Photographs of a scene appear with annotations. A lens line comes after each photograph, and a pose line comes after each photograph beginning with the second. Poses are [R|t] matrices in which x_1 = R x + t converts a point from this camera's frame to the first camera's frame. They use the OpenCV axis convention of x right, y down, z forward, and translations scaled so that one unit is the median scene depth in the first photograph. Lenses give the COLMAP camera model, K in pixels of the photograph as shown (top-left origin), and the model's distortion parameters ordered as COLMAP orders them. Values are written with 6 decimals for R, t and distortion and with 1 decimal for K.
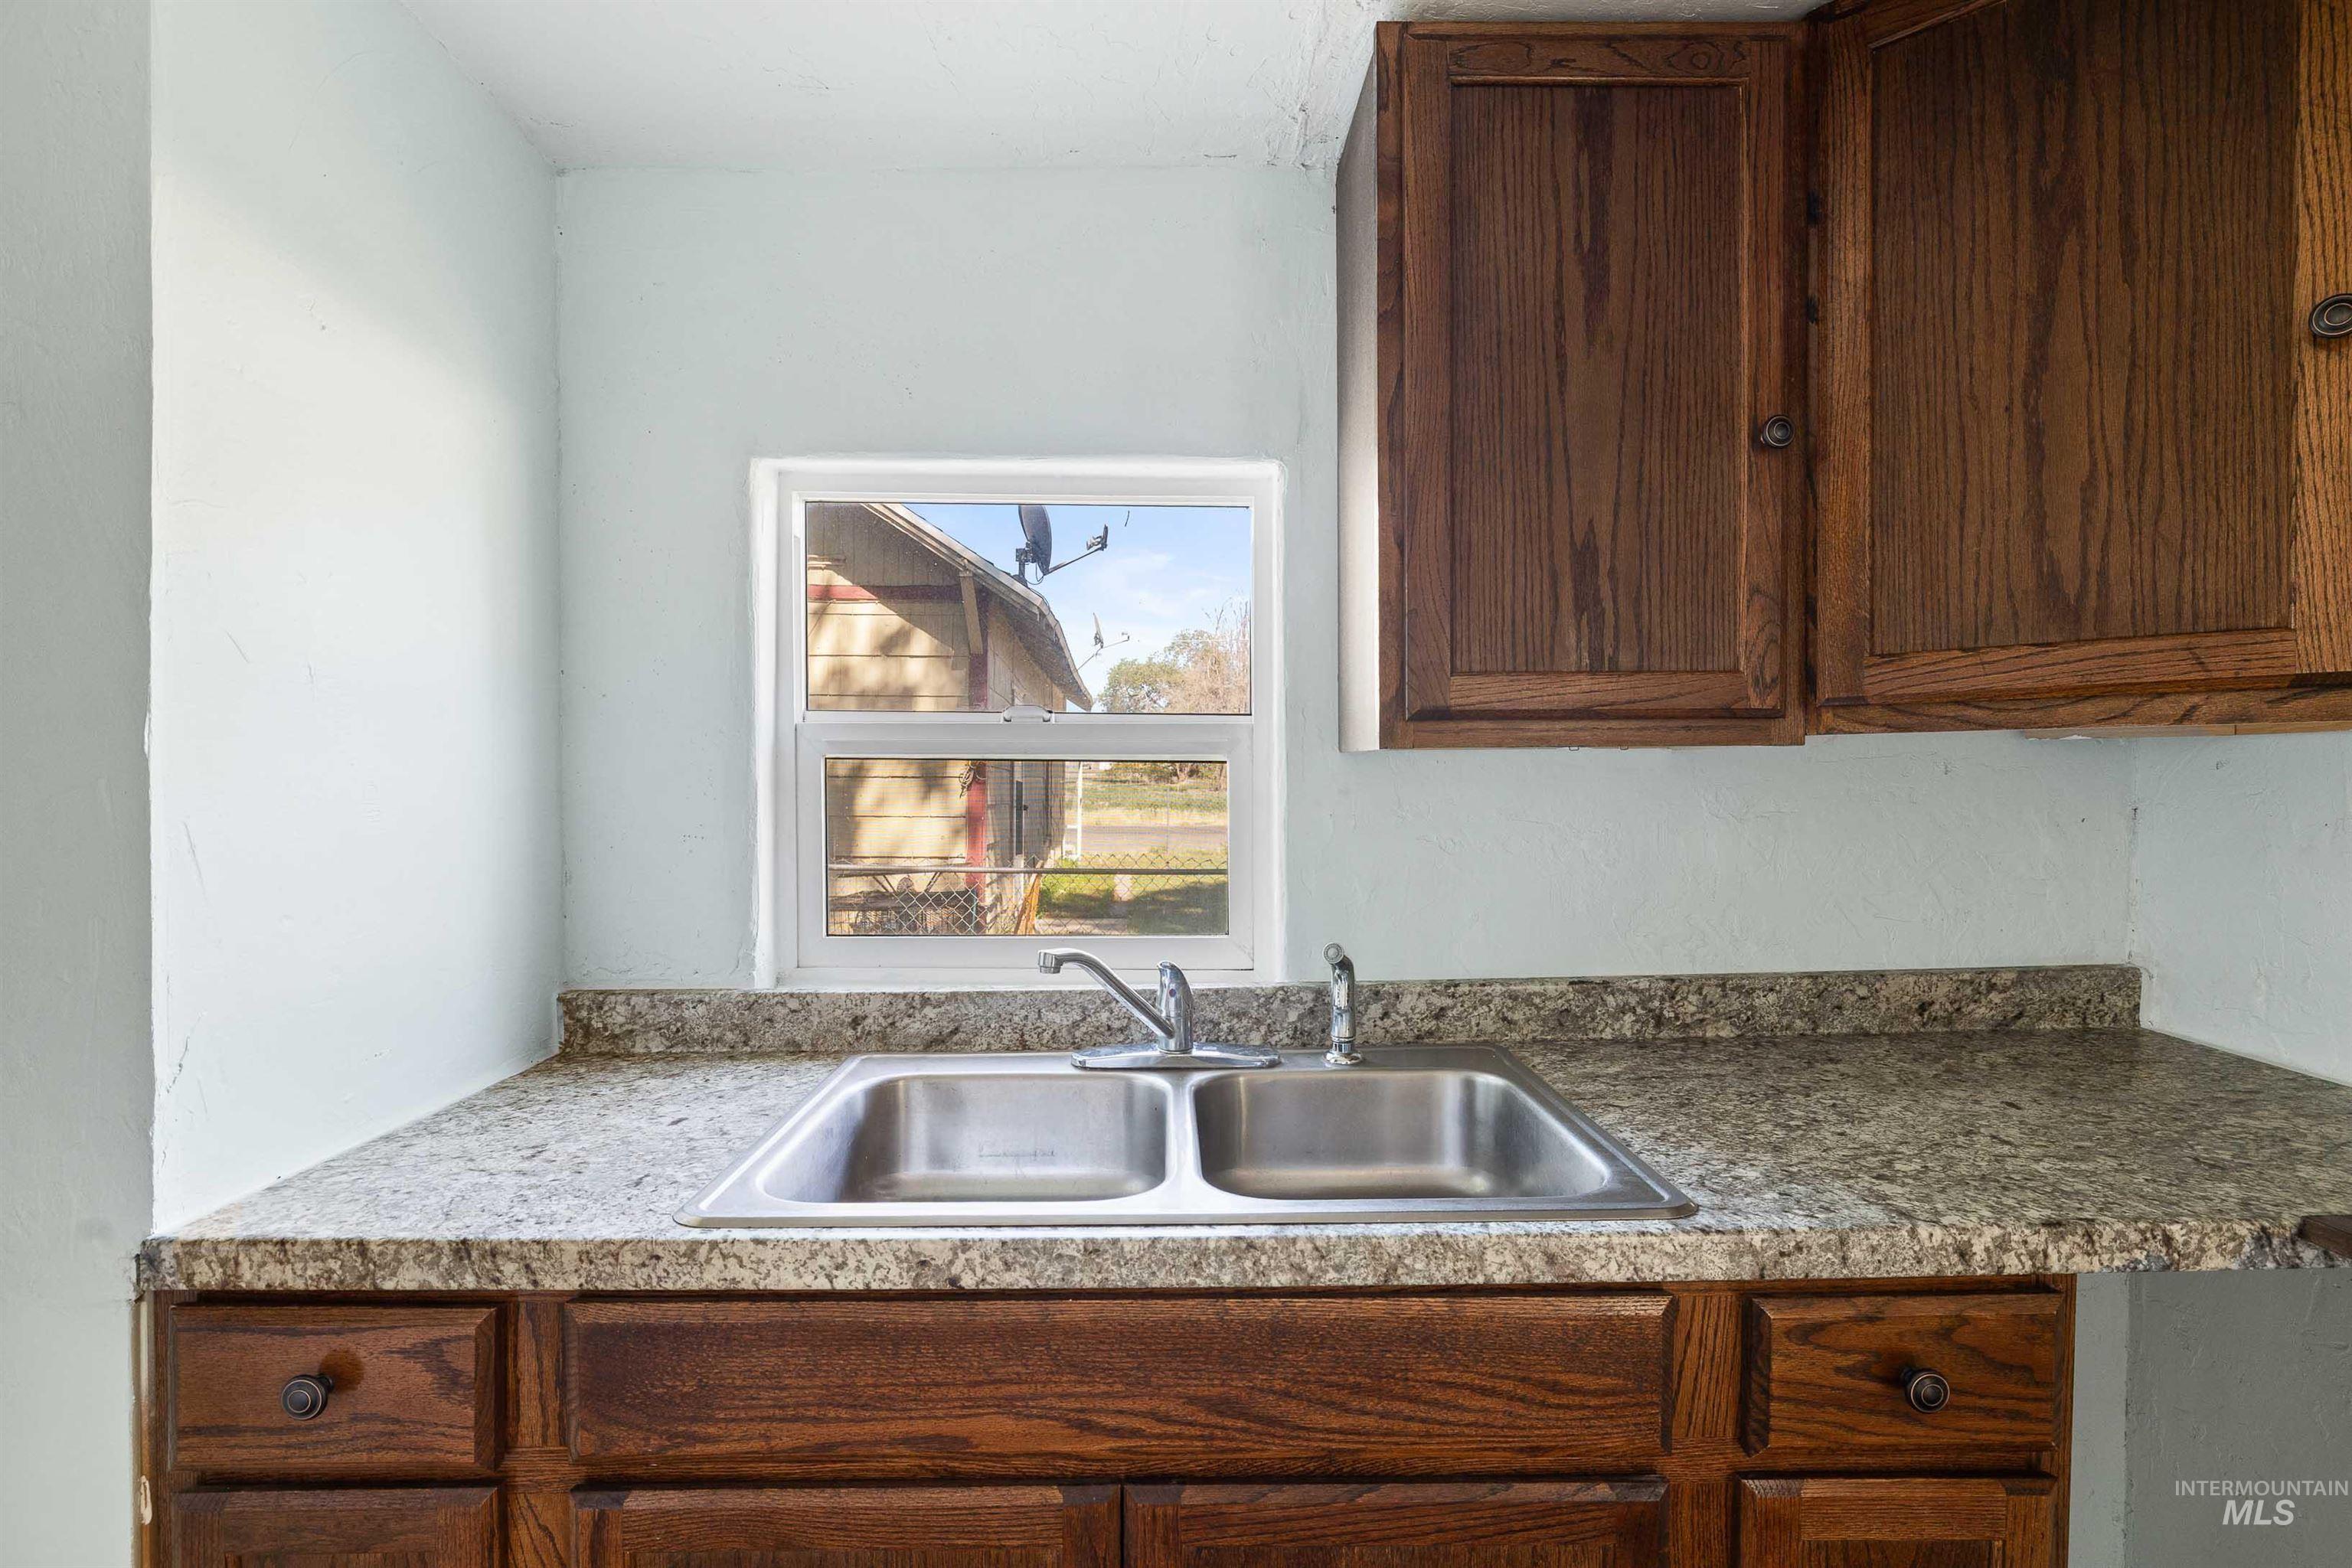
lens RADIAL K [[1131.4, 0, 1164.1], [0, 1131.4, 793.0], [0, 0, 1]] dist [-0.004572, 0.000218]
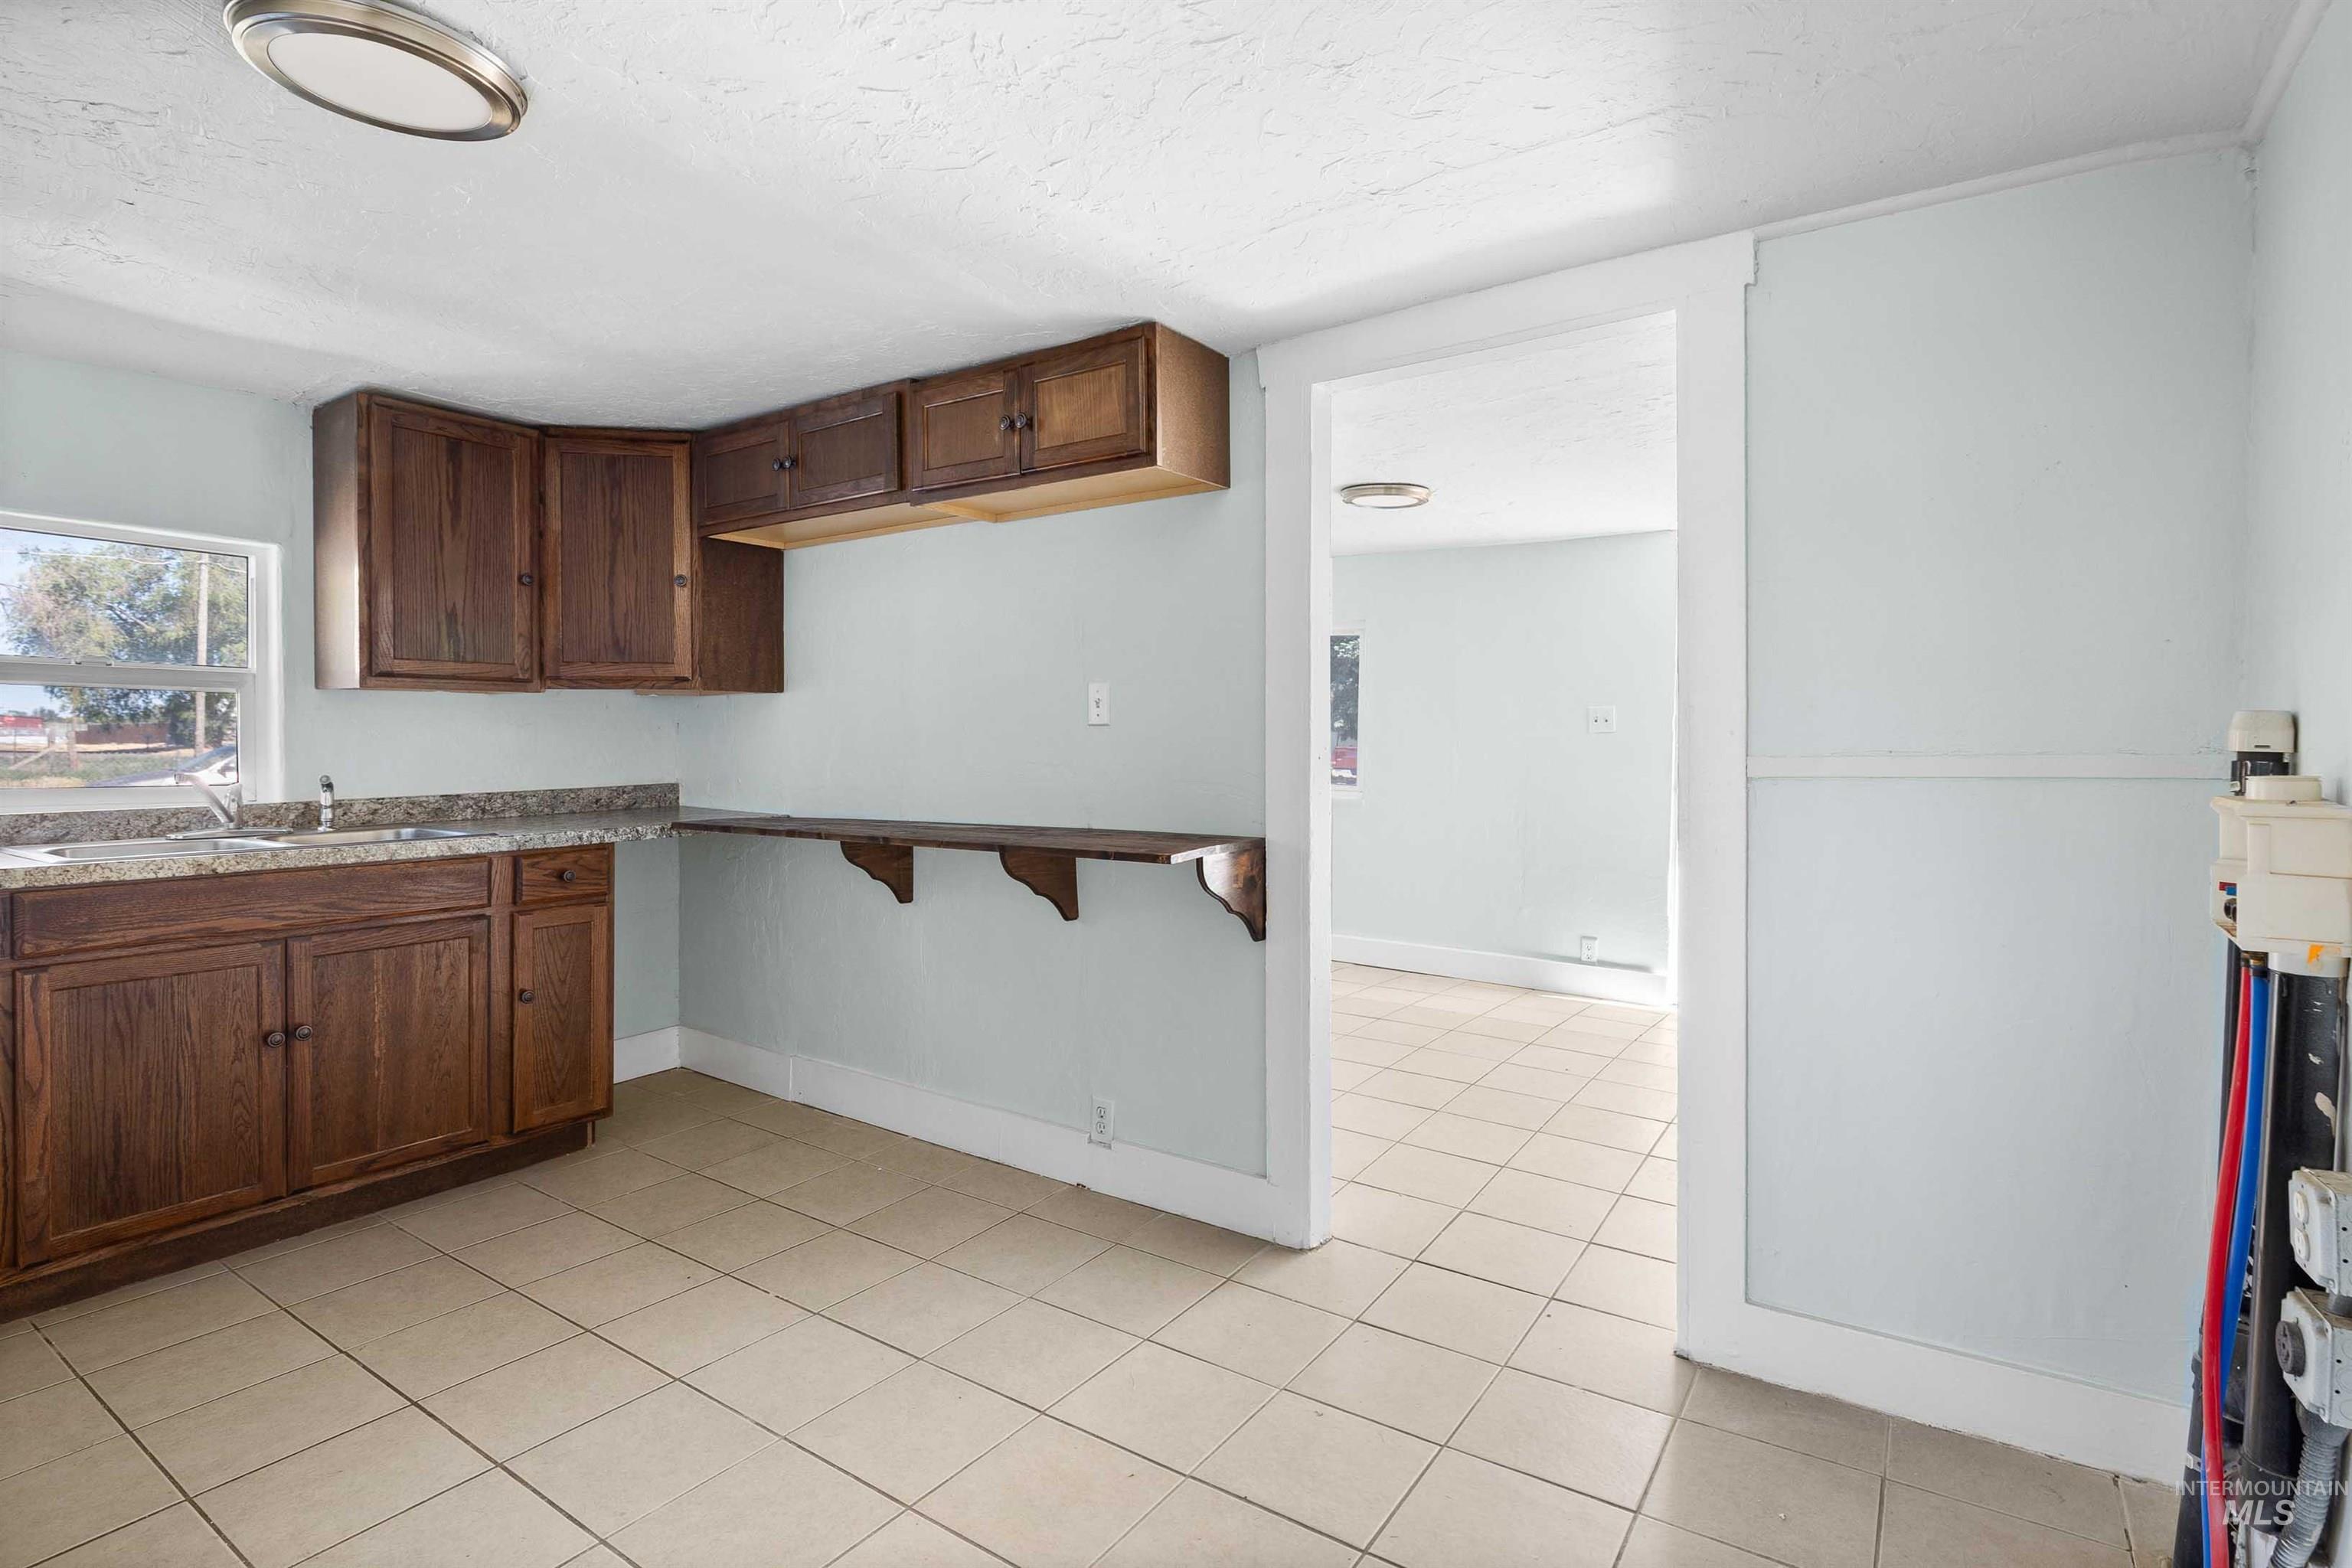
lens RADIAL K [[1131.4, 0, 1191.3], [0, 1131.4, 758.3], [0, 0, 1]] dist [-0.004572, 0.000218]
pose [[0.557641, -0.007664, 0.830047, -0.858339], [0.009940, 0.999947, 0.002555, 0.130035], [-0.830023, 0.006826, 0.557687, -1.905080]]
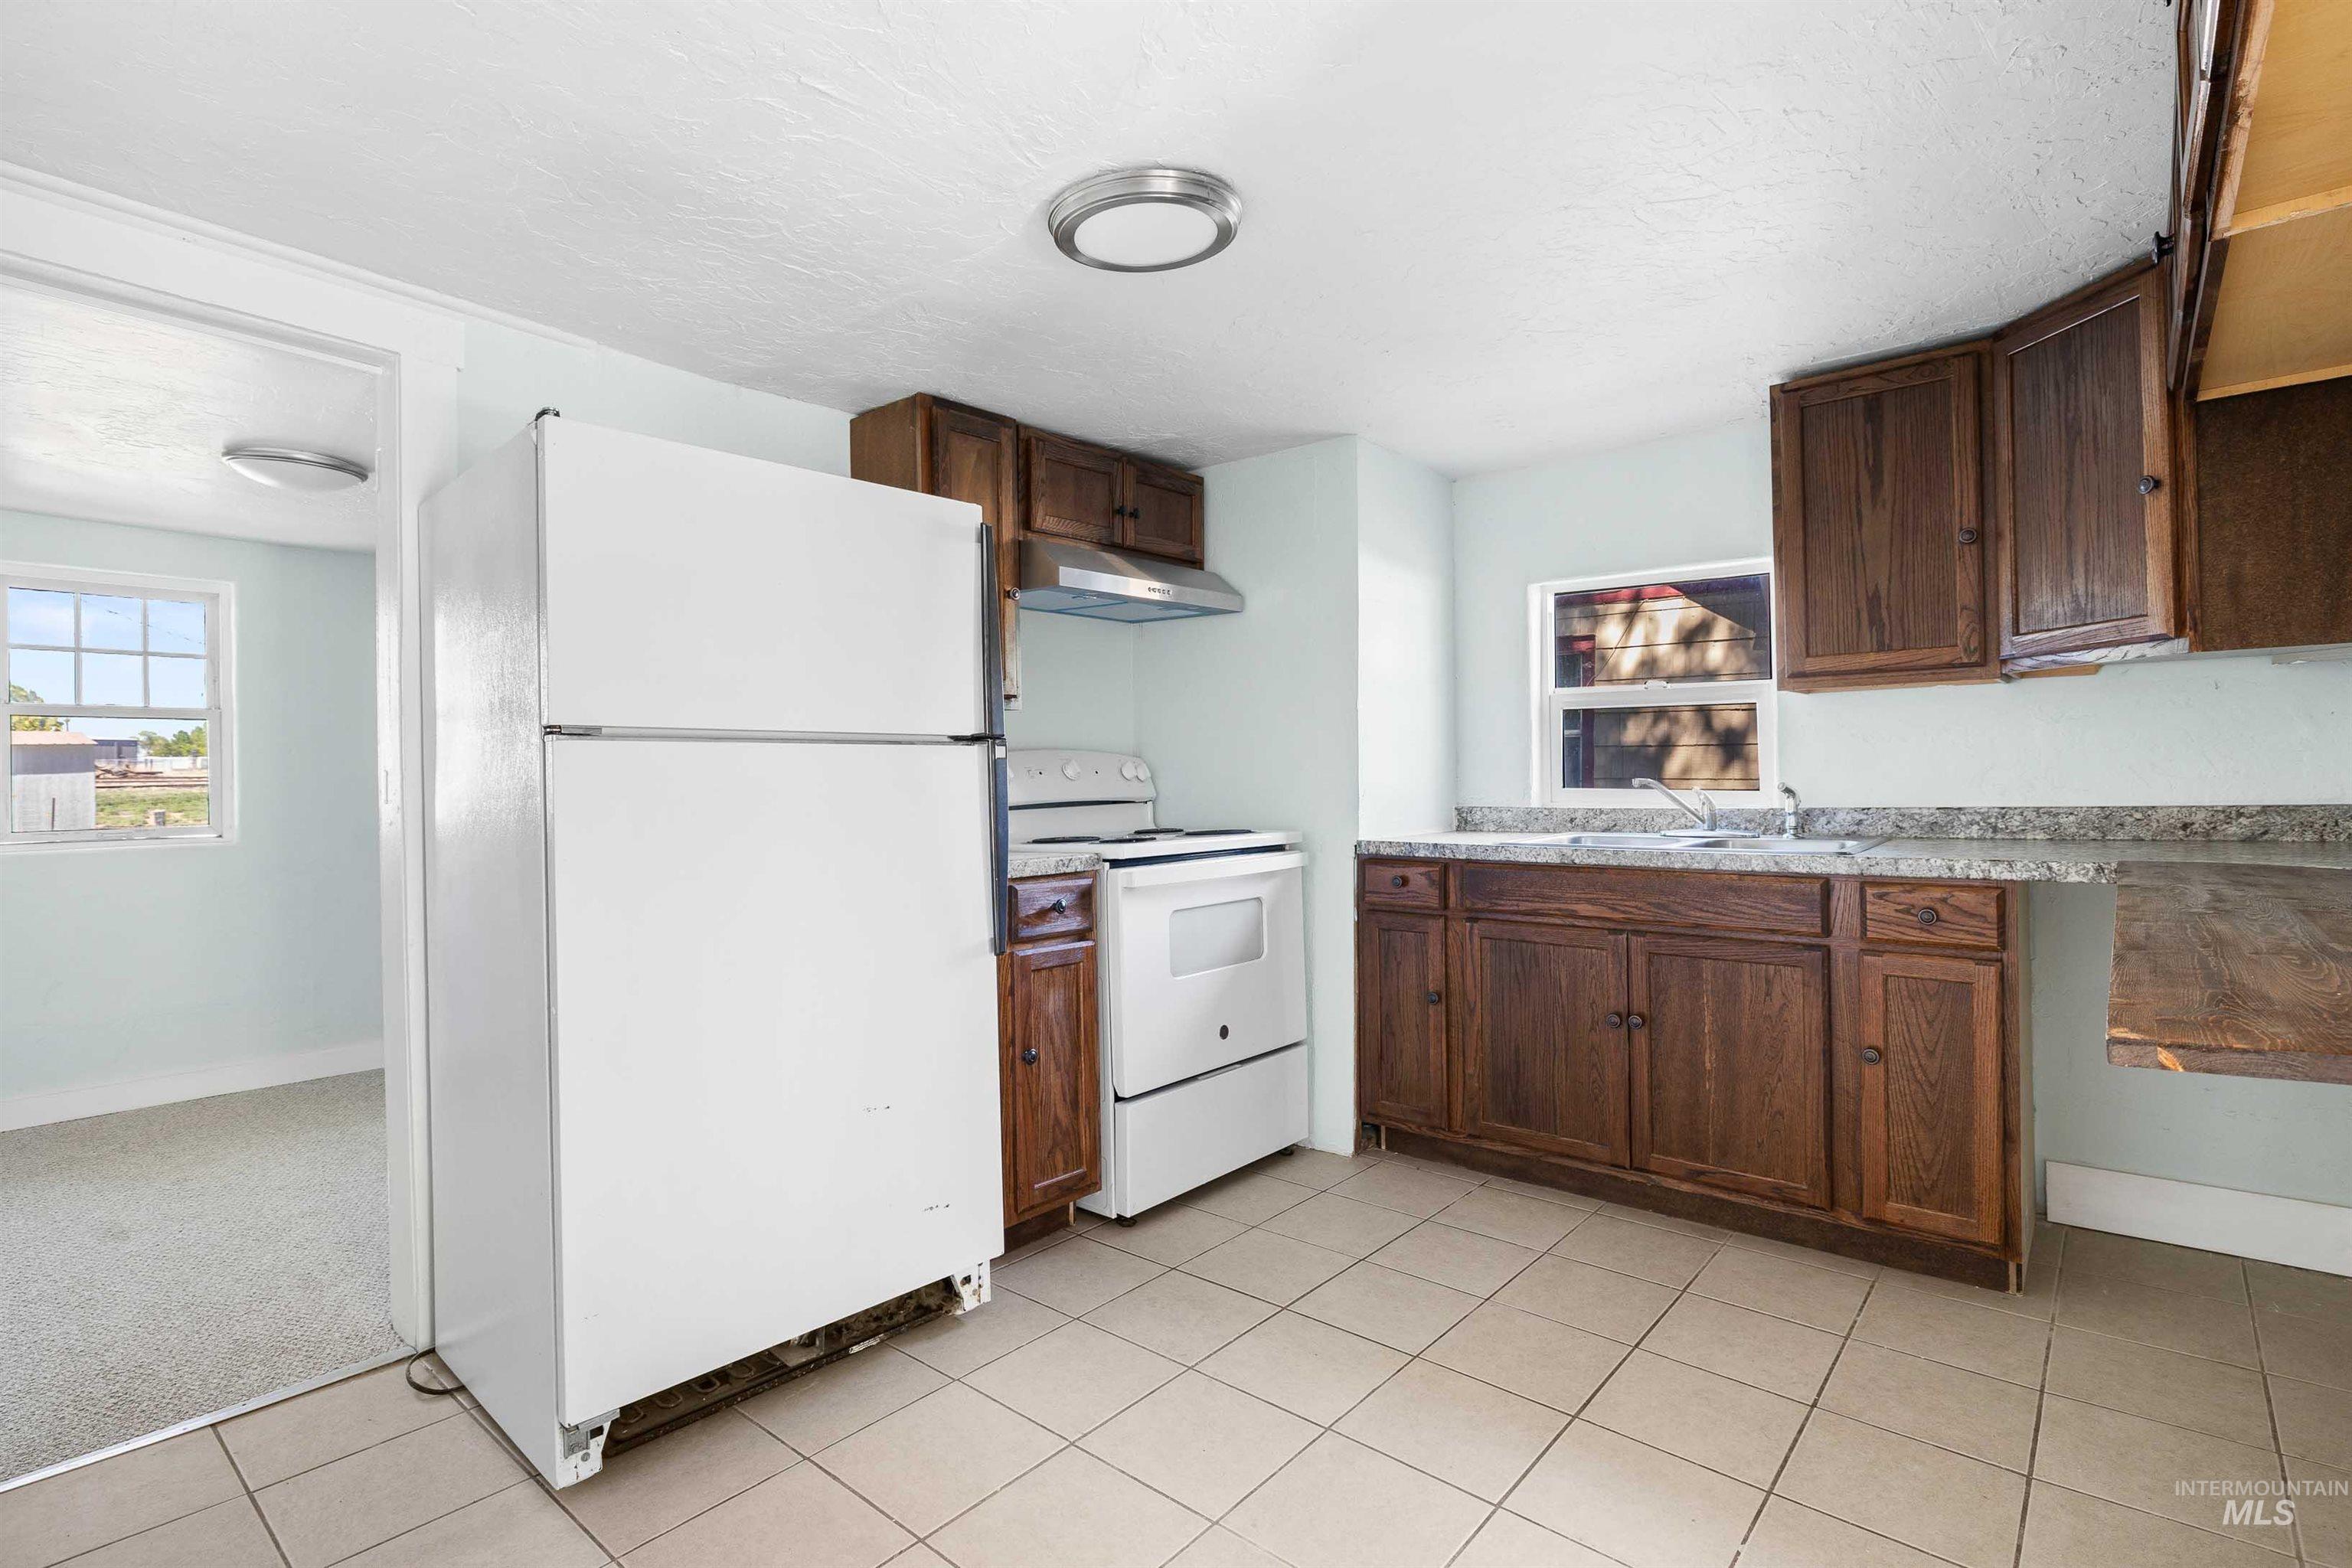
lens RADIAL K [[1131.4, 0, 1184.4], [0, 1131.4, 767.5], [0, 0, 1]] dist [-0.004572, 0.000218]
pose [[0.759964, -0.009994, -0.649889, 0.807811], [0.003188, 0.999927, -0.011649, 0.149093], [0.649958, 0.006781, 0.759940, -1.641560]]
